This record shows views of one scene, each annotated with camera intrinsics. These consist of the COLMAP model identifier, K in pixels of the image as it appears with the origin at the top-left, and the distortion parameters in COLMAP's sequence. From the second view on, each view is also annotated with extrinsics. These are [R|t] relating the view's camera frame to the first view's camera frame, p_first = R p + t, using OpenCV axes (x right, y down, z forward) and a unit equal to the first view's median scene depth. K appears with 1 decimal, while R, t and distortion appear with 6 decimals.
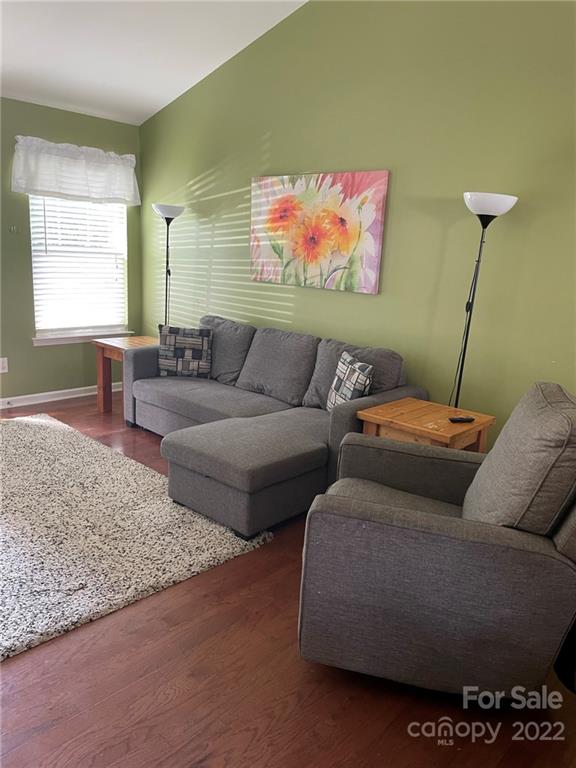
lens RADIAL K [[584.0, 0, 288.0], [0, 584.0, 384.0], [0, 0, 1]] dist [0.070352, -0.004271]
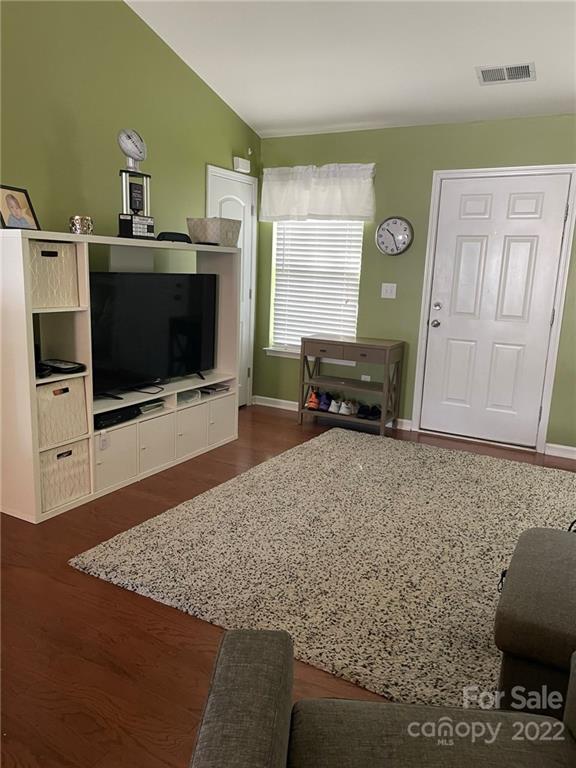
lens RADIAL K [[565.0, 0, 289.1], [0, 565.0, 360.5], [0, 0, 1]] dist [0.003107, 0.000698]
pose [[0.267048, 0.127991, -0.955146, 0.427261], [-0.246715, 0.967190, 0.060626, -0.099338], [0.931567, 0.219459, 0.289864, 0.565075]]
